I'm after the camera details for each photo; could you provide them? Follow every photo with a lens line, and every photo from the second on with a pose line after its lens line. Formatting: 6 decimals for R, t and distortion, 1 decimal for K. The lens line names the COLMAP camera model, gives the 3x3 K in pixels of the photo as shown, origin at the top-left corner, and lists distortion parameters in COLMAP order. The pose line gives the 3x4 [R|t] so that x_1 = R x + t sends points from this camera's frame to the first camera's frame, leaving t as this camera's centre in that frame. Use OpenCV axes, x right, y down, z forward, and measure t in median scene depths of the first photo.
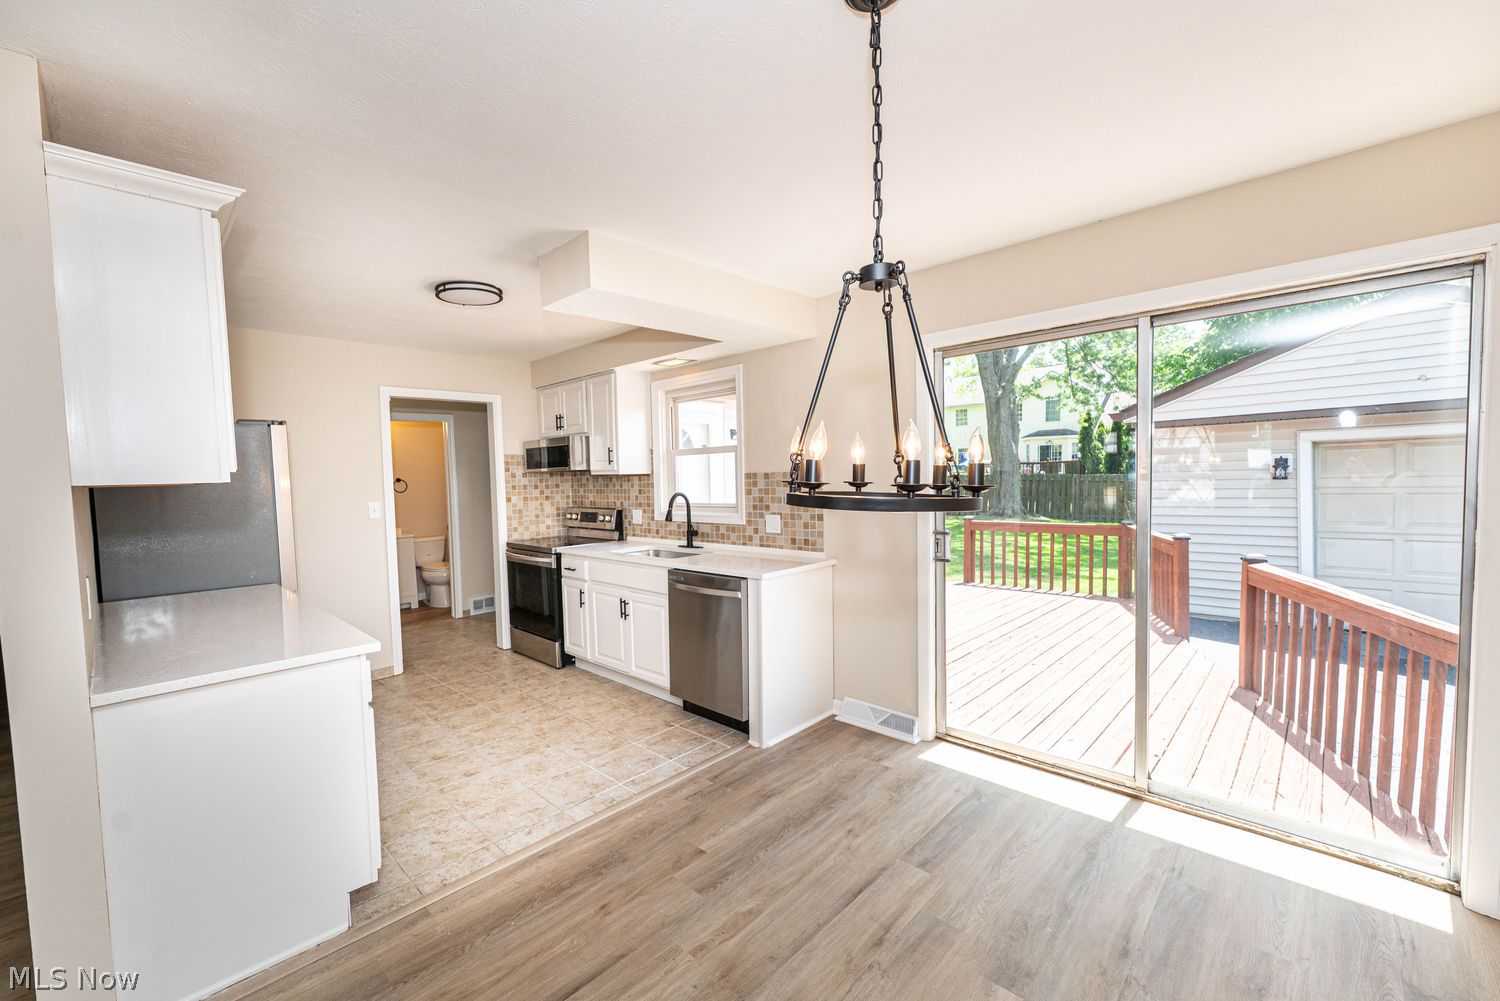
lens RADIAL K [[609.7, 0, 733.3], [0, 609.7, 509.2], [0, 0, 1]] dist [-0.002746, 0.000741]
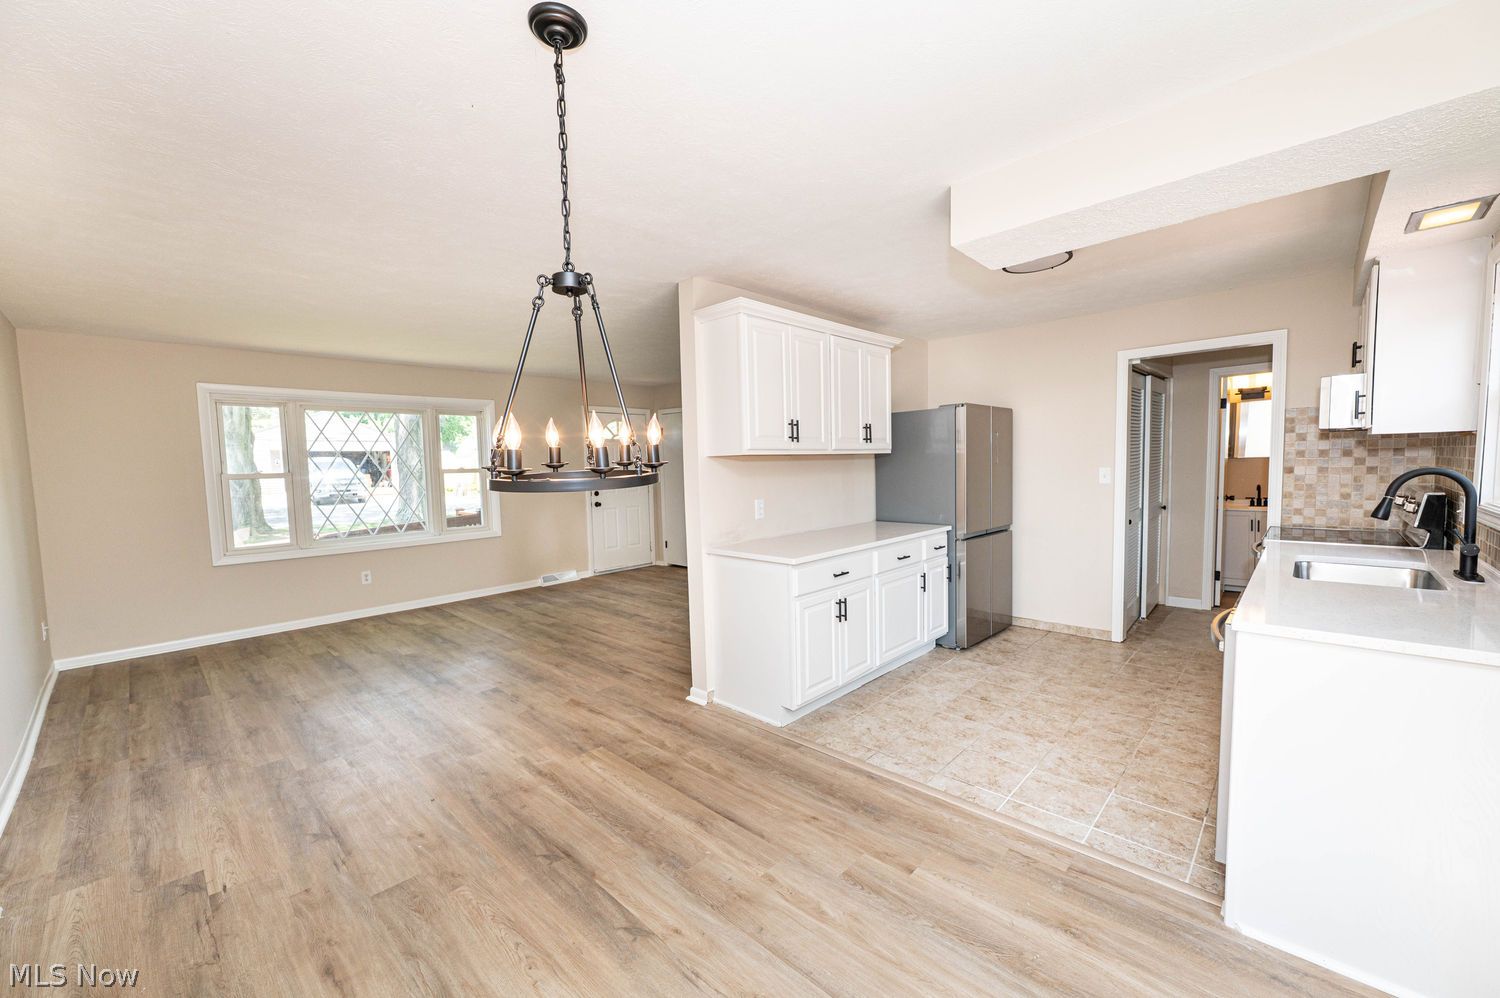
lens RADIAL K [[595.1, 0, 749.0], [0, 595.1, 508.5], [0, 0, 1]] dist [-0.004170, 0.000289]
pose [[0.010407, 0.099019, -0.995031, 0.442146], [-0.029843, 0.994672, 0.098671, -0.026940], [0.999500, 0.028668, 0.013306, 0.427512]]
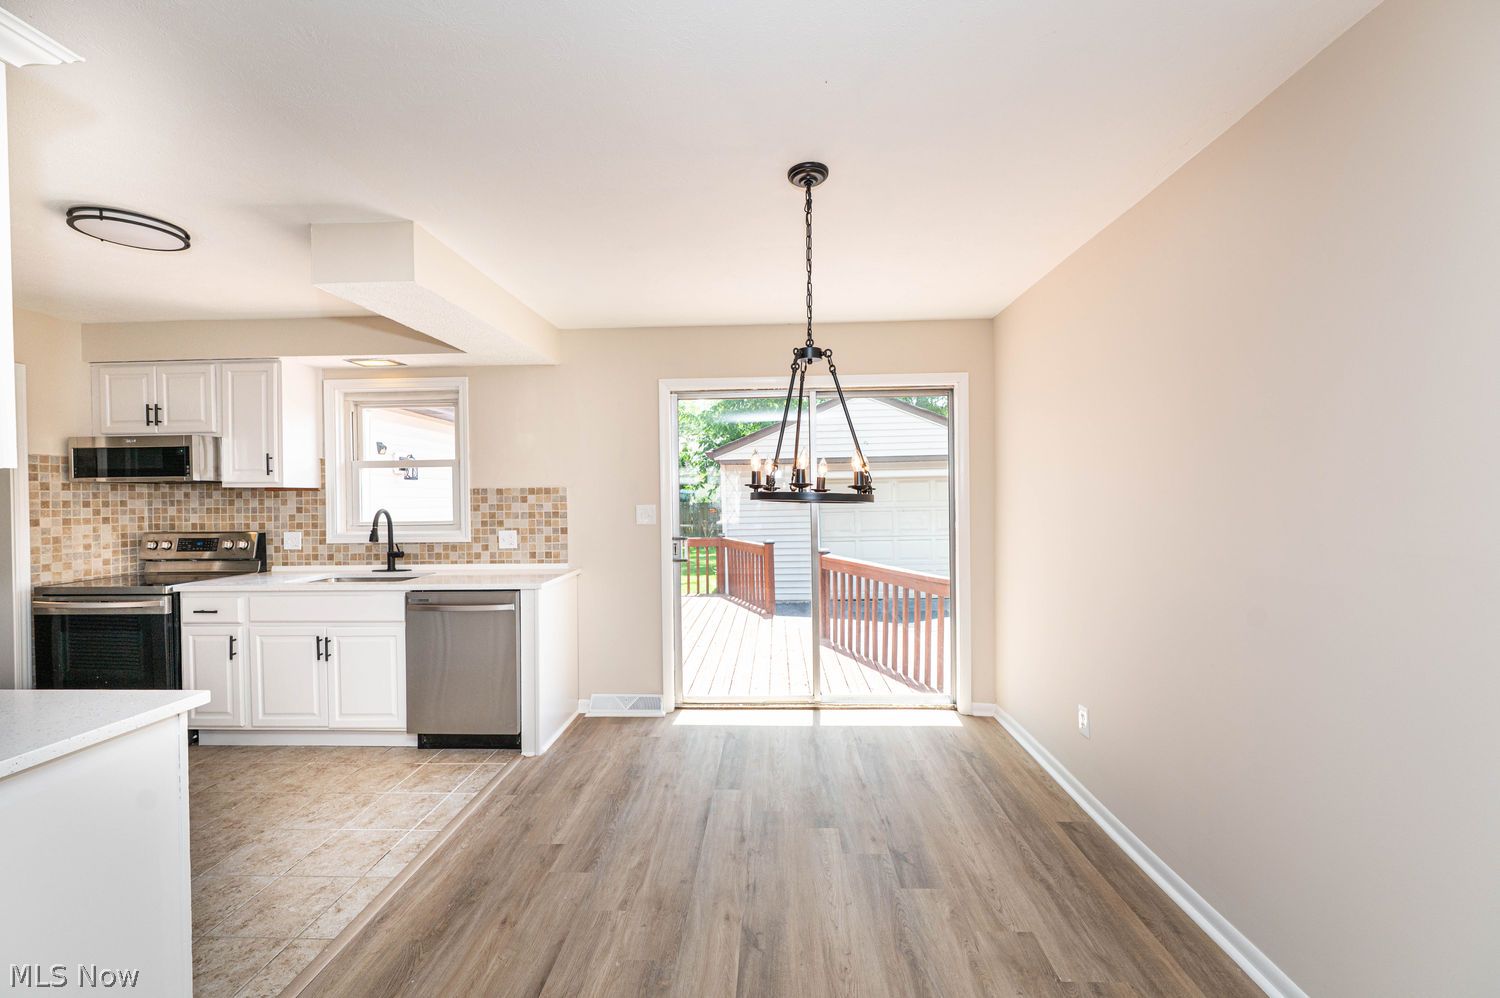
lens RADIAL K [[595.1, 0, 756.1], [0, 595.1, 505.3], [0, 0, 1]] dist [-0.004170, 0.000289]
pose [[0.739103, 0.004899, 0.673575, -0.283678], [0.030411, 0.998711, -0.040634, 0.019422], [-0.672906, 0.050517, 0.738001, -0.003045]]
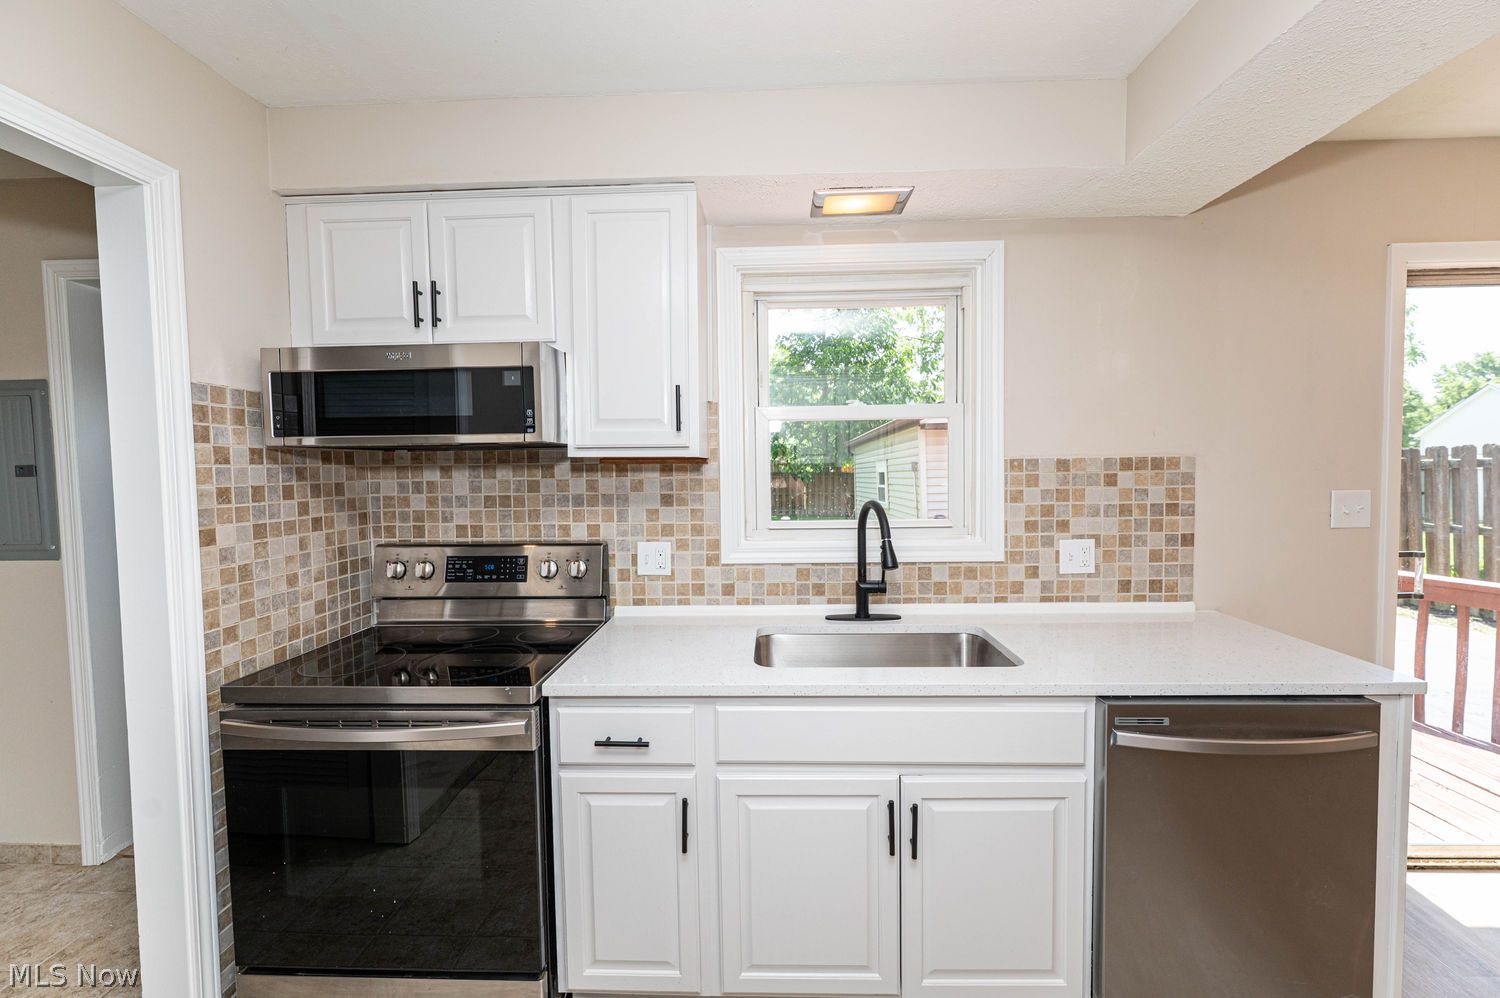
lens RADIAL K [[595.1, 0, 755.8], [0, 595.1, 497.6], [0, 0, 1]] dist [-0.004170, 0.000289]
pose [[0.740689, -0.020682, 0.671530, -0.464595], [0.032073, 0.999475, -0.004594, -0.031851], [-0.671082, 0.024941, 0.740963, 0.778466]]
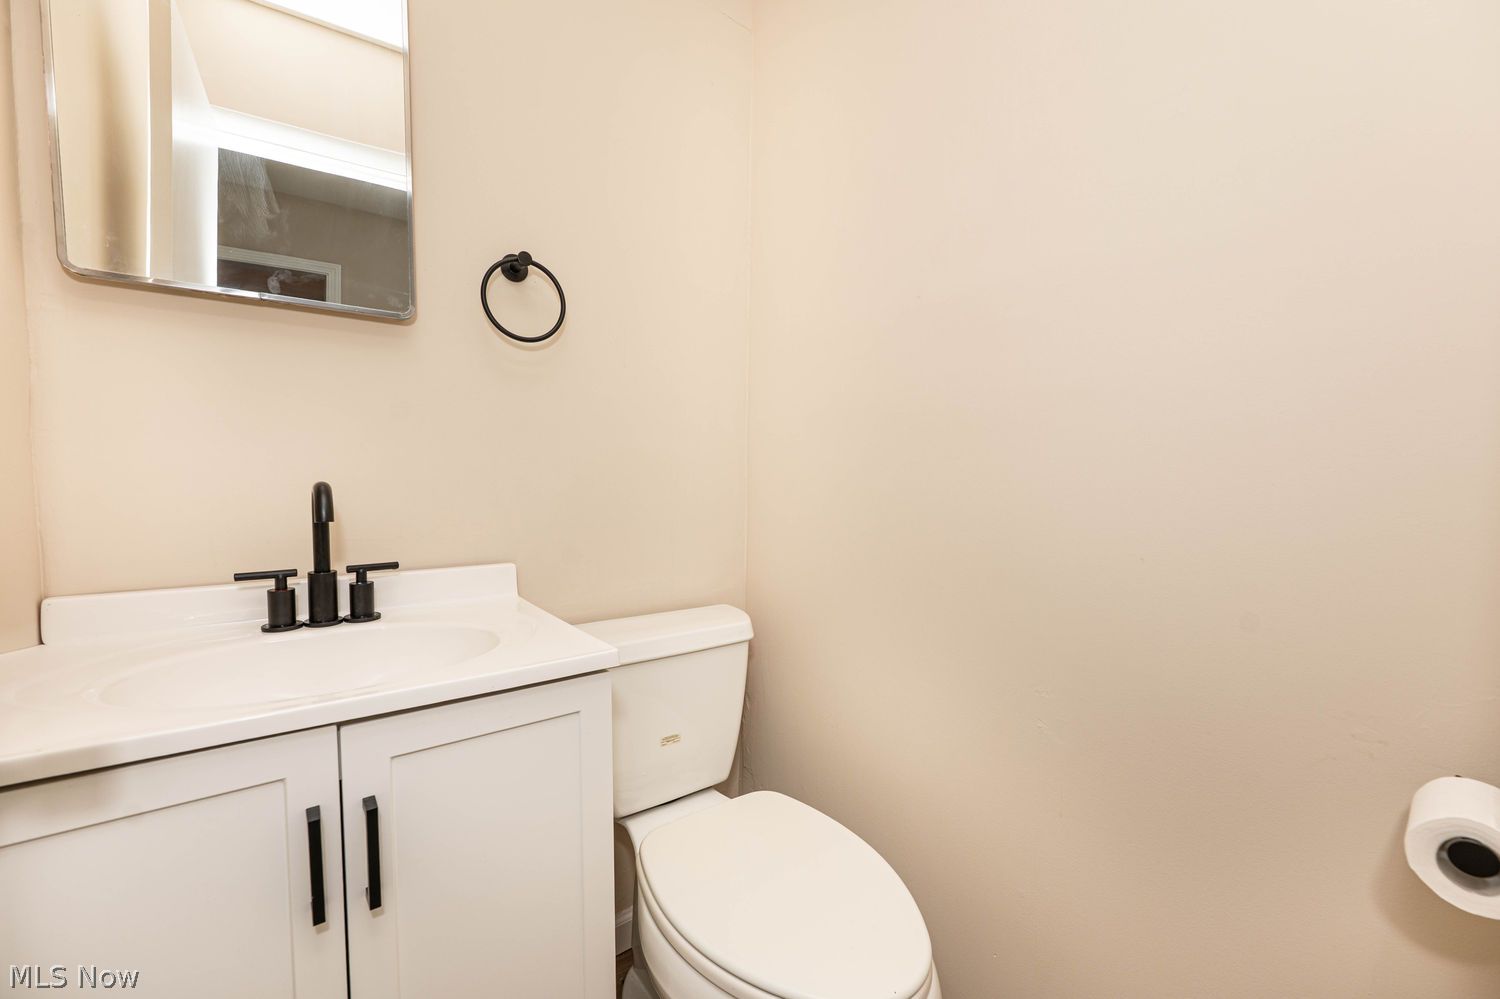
lens RADIAL K [[609.7, 0, 748.2], [0, 609.7, 498.6], [0, 0, 1]] dist [-0.002746, 0.000741]
pose [[0.981149, 0.026754, -0.191392, -0.808891], [-0.029777, 0.999473, -0.012934, 0.025778], [0.190945, 0.018389, 0.981428, 1.514296]]
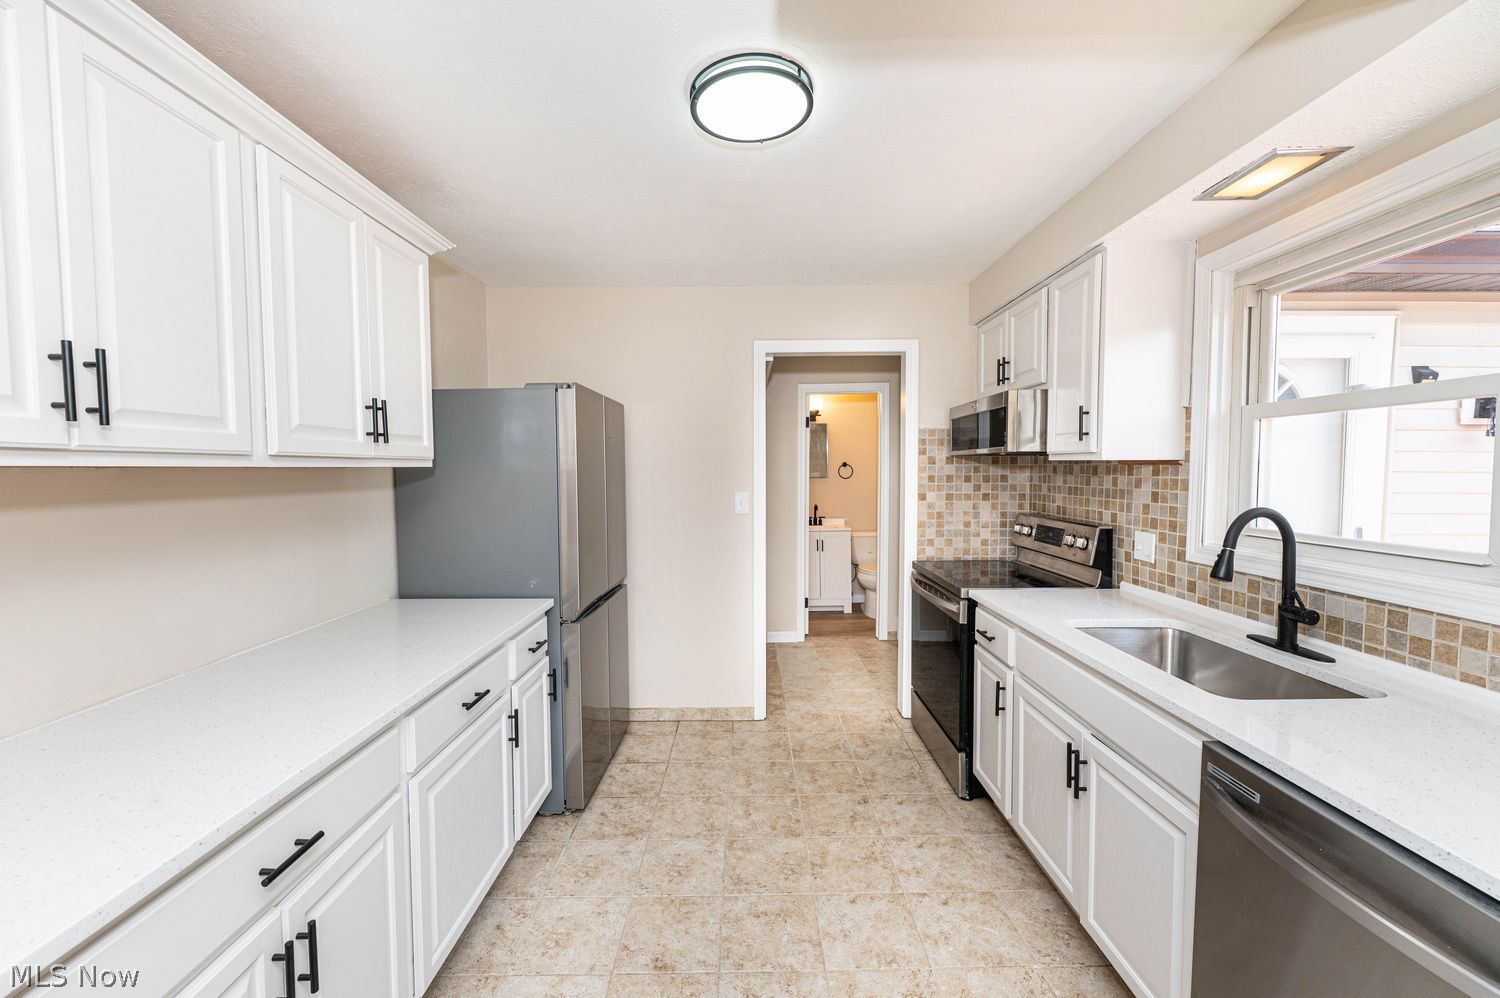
lens RADIAL K [[595.1, 0, 748.2], [0, 595.1, 494.4], [0, 0, 1]] dist [-0.004170, 0.000289]
pose [[0.698806, 0.052165, -0.713407, -0.049969], [-0.050994, 0.998433, 0.023056, -0.030049], [0.713491, 0.020268, 0.700371, 0.524335]]
